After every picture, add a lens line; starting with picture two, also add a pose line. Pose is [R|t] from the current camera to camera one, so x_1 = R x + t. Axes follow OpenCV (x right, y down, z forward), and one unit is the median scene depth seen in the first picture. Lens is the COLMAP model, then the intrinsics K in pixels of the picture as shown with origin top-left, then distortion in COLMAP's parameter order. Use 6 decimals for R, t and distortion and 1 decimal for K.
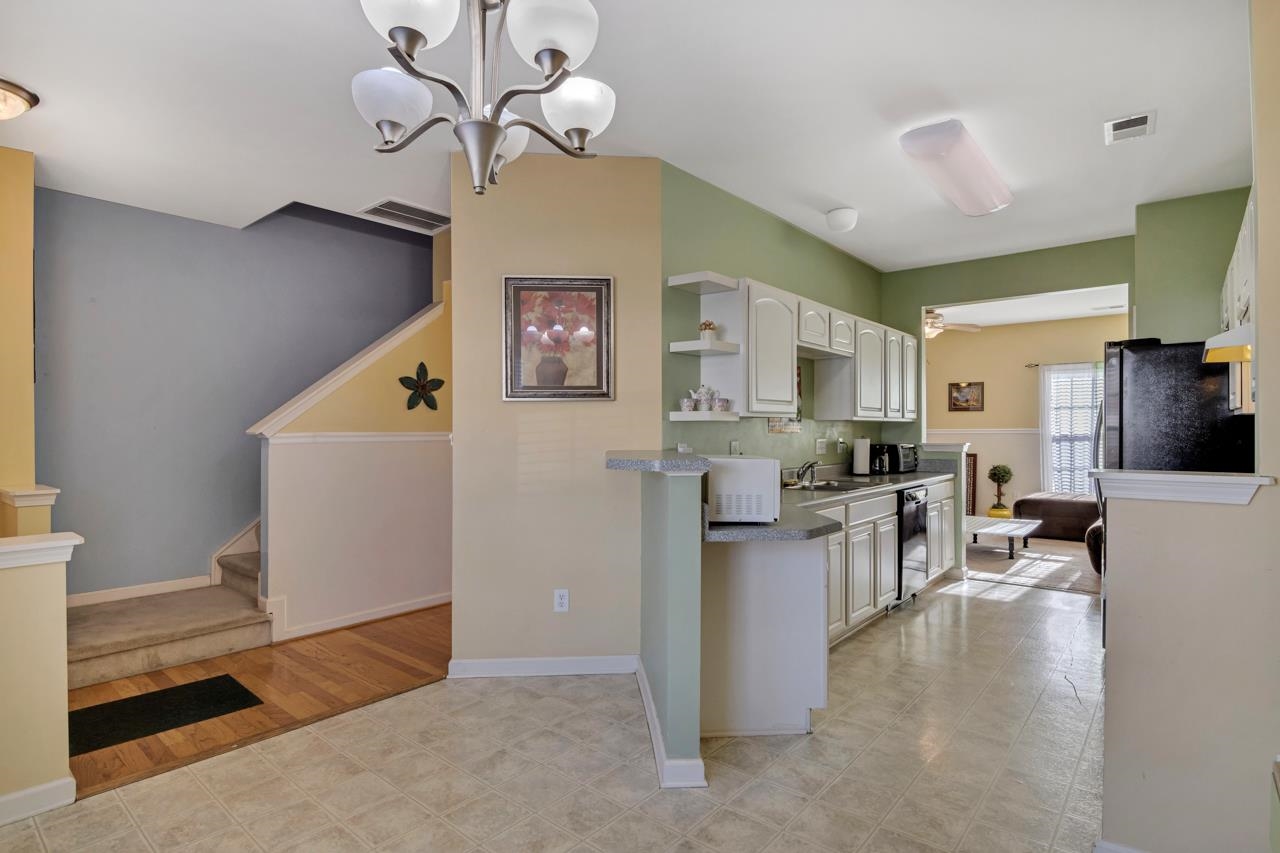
lens RADIAL K [[659.8, 0, 629.6], [0, 659.8, 434.3], [0, 0, 1]] dist [-0.012791, -0.005856]
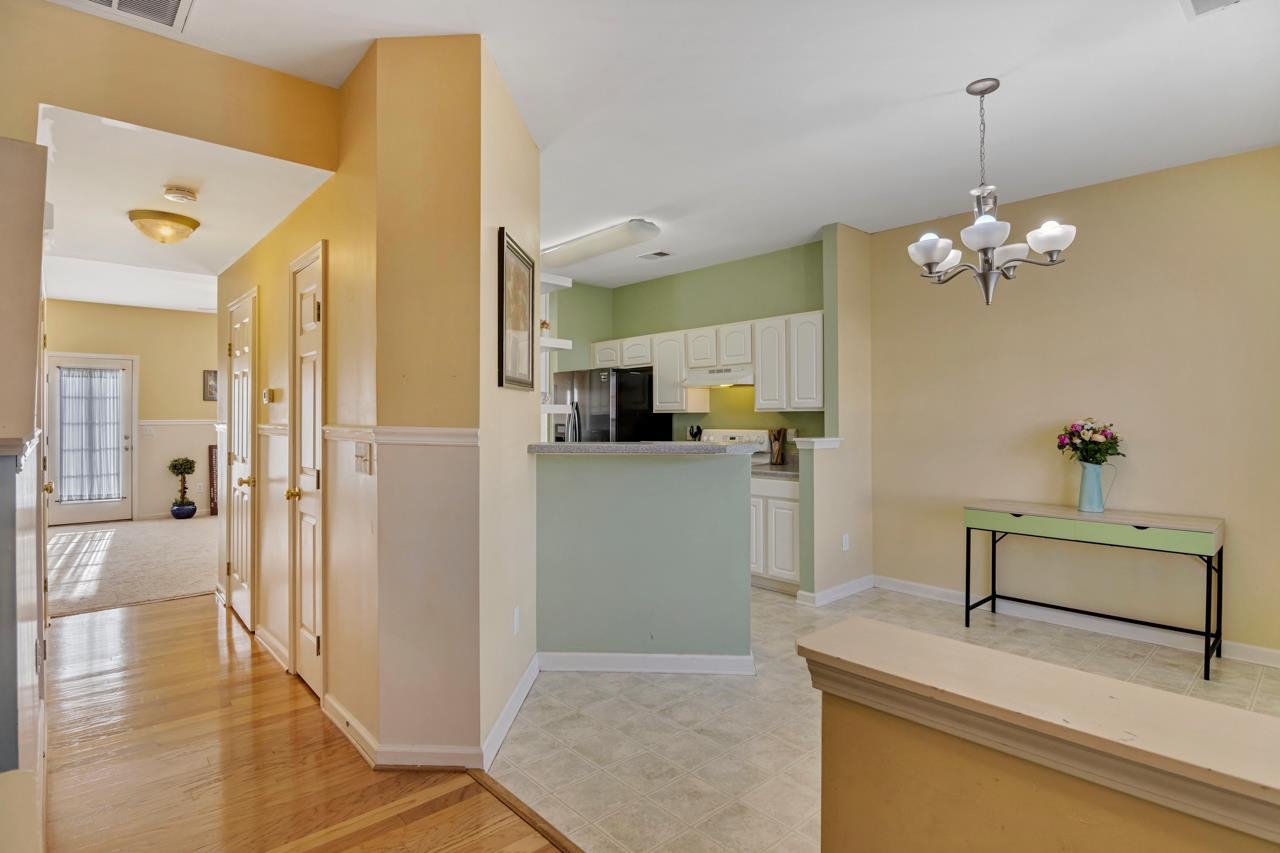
lens RADIAL K [[659.8, 0, 639.3], [0, 659.8, 416.0], [0, 0, 1]] dist [-0.012791, -0.005856]
pose [[0.115217, 0.002117, 0.993338, -0.680369], [0.008384, 0.999960, -0.003103, -0.008728], [-0.993305, 0.008686, 0.115194, 0.529695]]
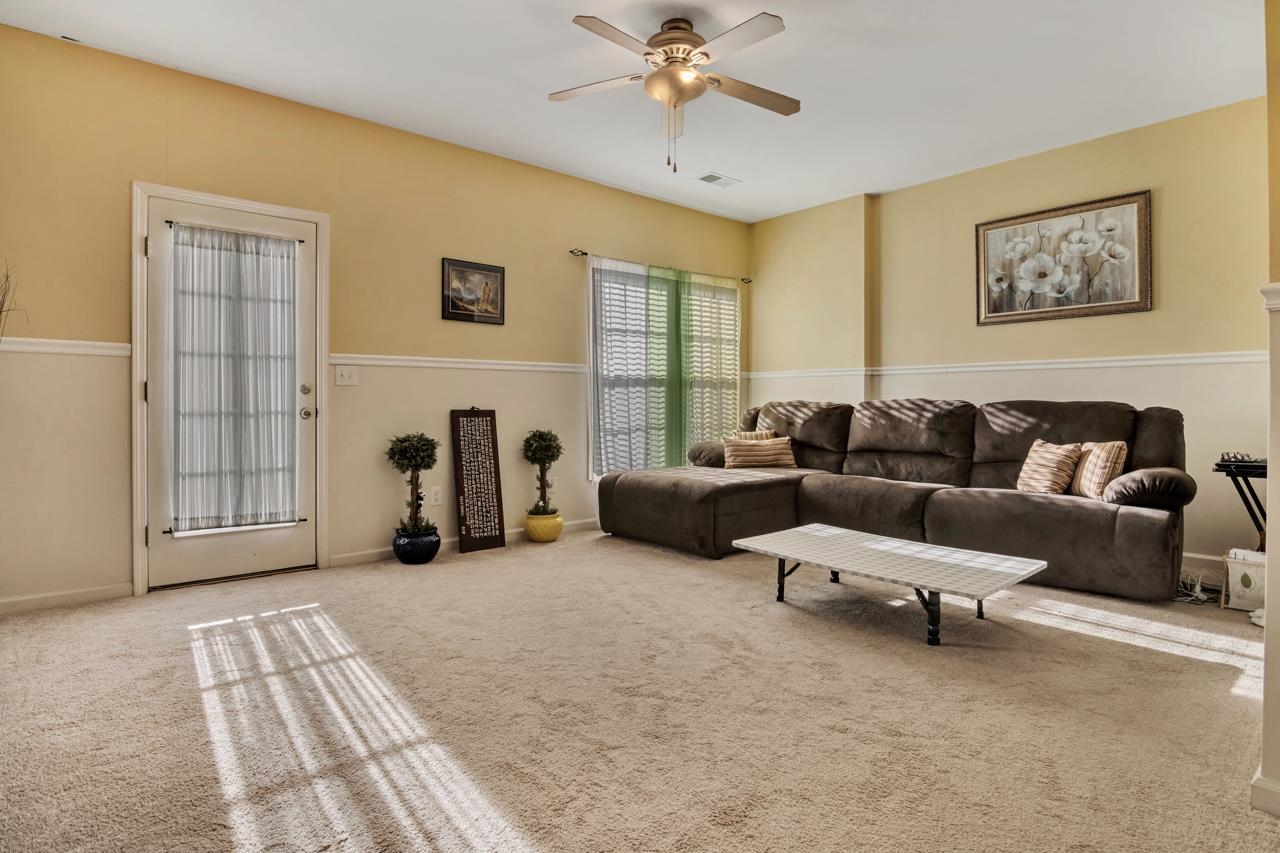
lens RADIAL K [[659.8, 0, 634.4], [0, 659.8, 408.6], [0, 0, 1]] dist [-0.012791, -0.005856]
pose [[0.156163, -0.004476, 0.987721, 0.097548], [0.005104, 0.999980, 0.003724, 0.050121], [-0.987718, 0.004459, 0.156182, 1.492803]]
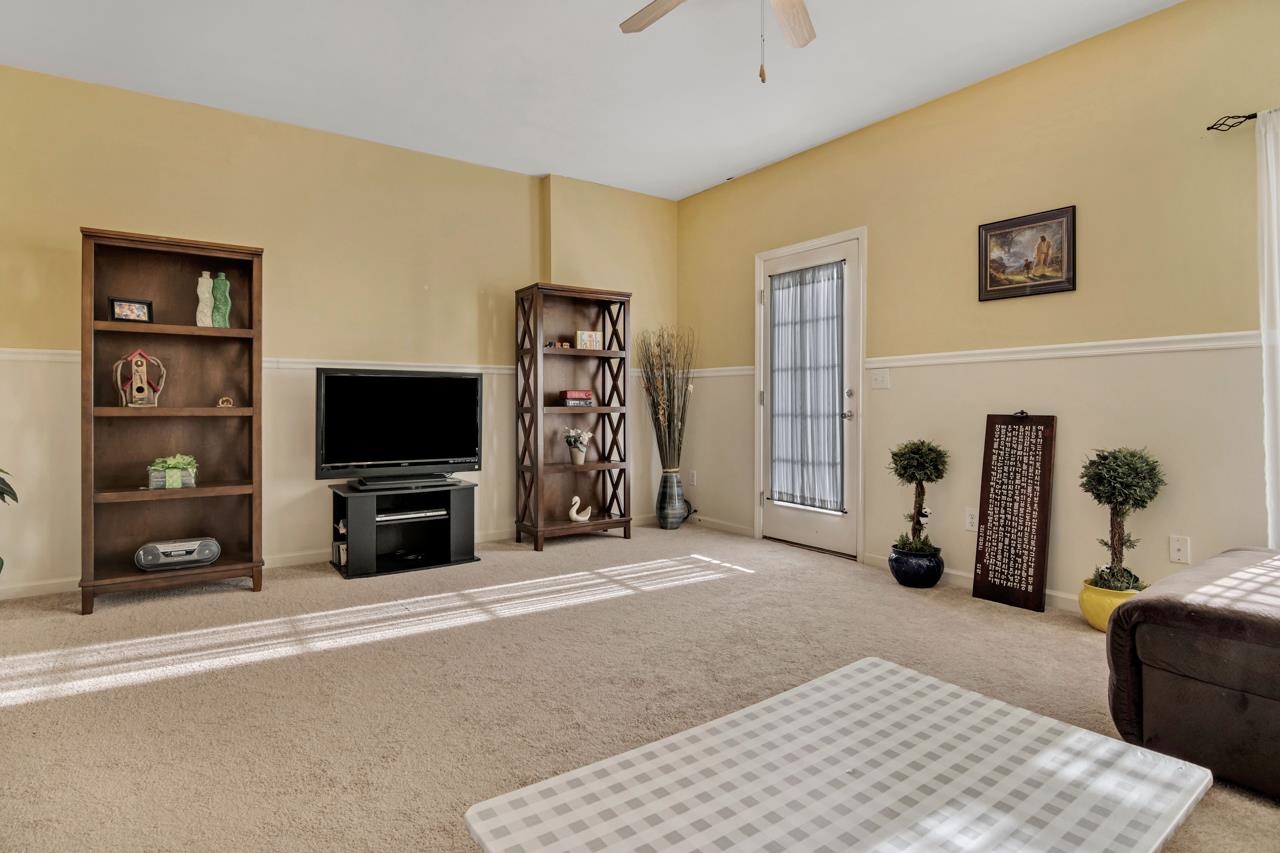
lens RADIAL K [[659.8, 0, 622.4], [0, 659.8, 407.1], [0, 0, 1]] dist [-0.012791, -0.005856]
pose [[0.964579, 0.000728, -0.263794, 0.729678], [-0.001151, 0.999998, -0.001449, 0.047397], [0.263792, 0.001702, 0.964578, 1.108347]]
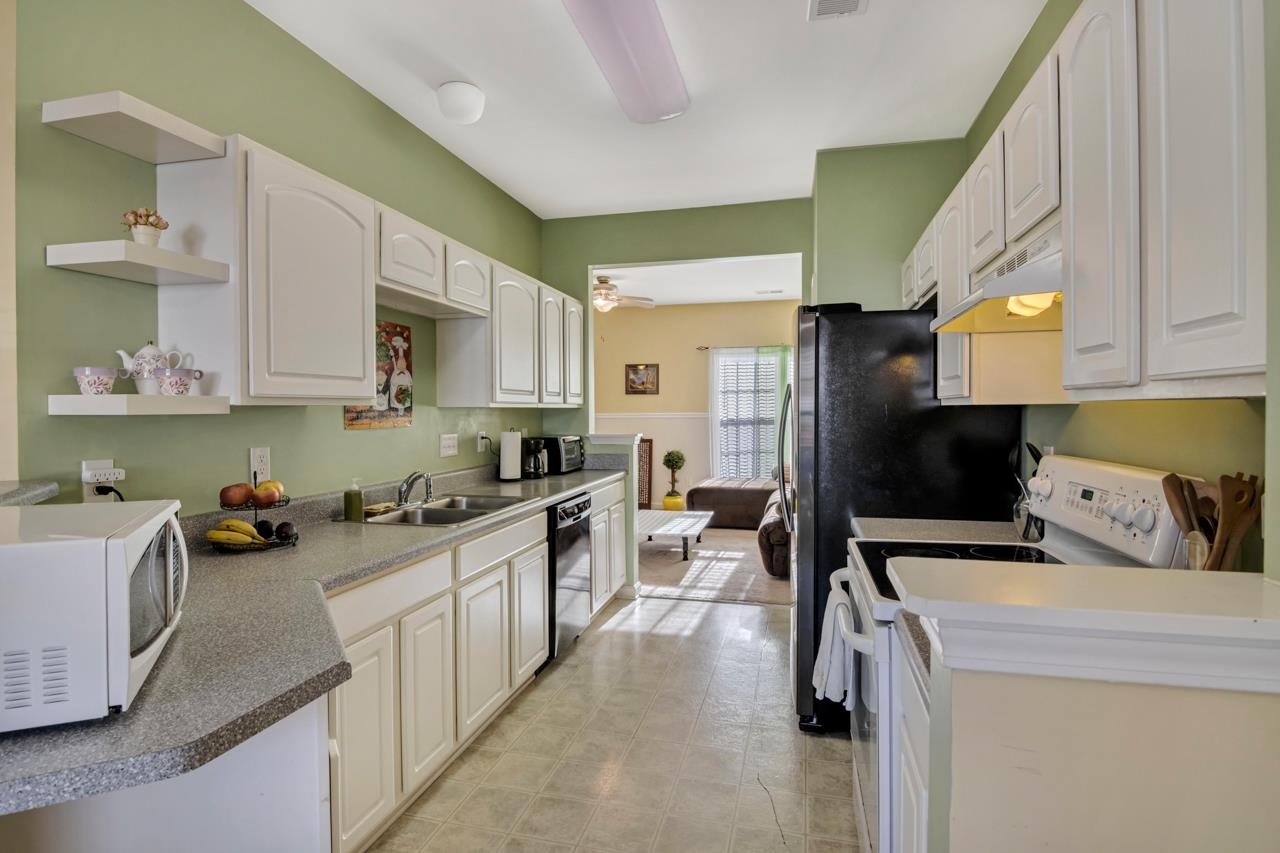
lens RADIAL K [[659.8, 0, 645.4], [0, 659.8, 417.7], [0, 0, 1]] dist [-0.012791, -0.005856]
pose [[0.891375, -0.006360, 0.453223, 0.156483], [0.003941, 0.999973, 0.006281, -0.013296], [-0.453250, -0.003813, 0.891375, 0.277476]]
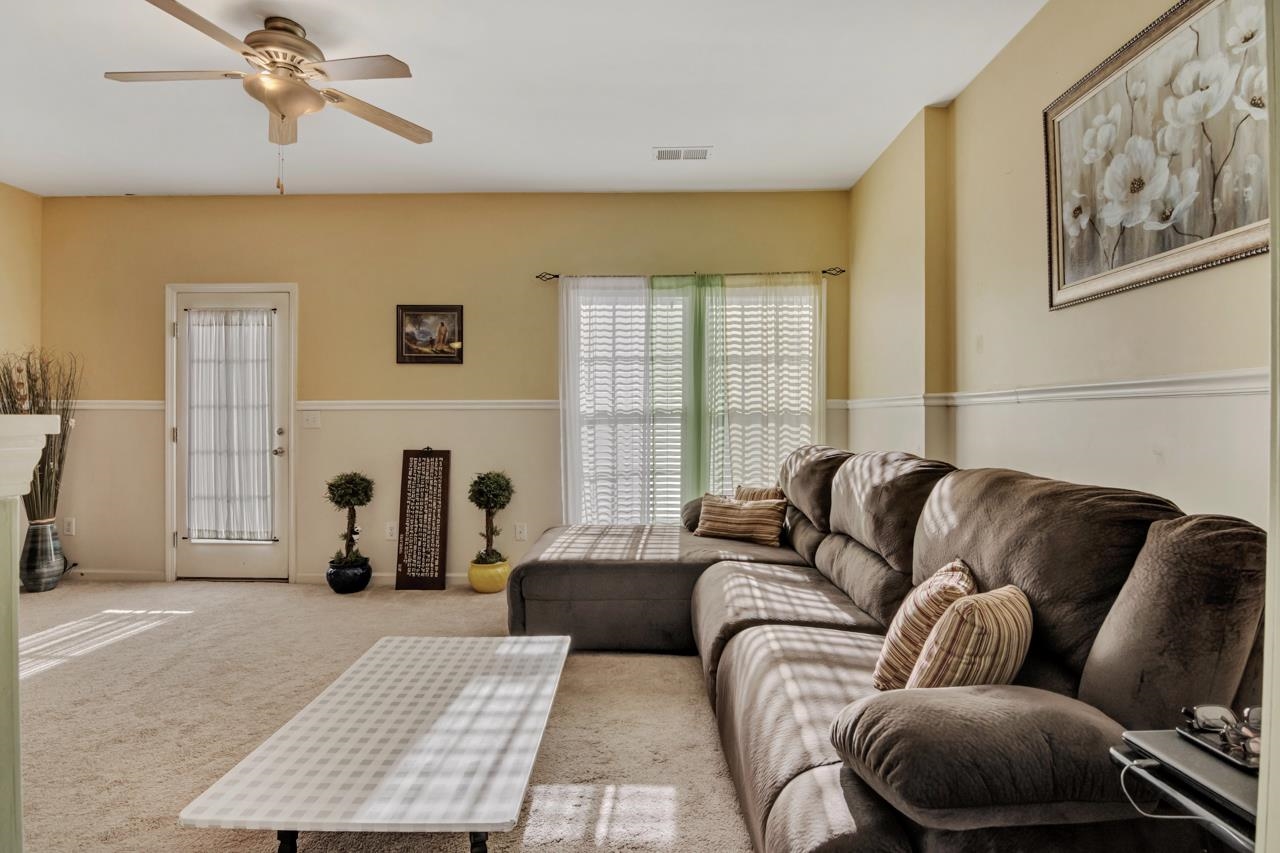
lens RADIAL K [[659.8, 0, 636.5], [0, 659.8, 422.1], [0, 0, 1]] dist [-0.012791, -0.005856]
pose [[0.769495, -0.001021, 0.638653, 0.585348], [0.002076, 0.999997, -0.000902, 0.017058], [-0.638650, 0.002020, 0.769495, 0.969078]]
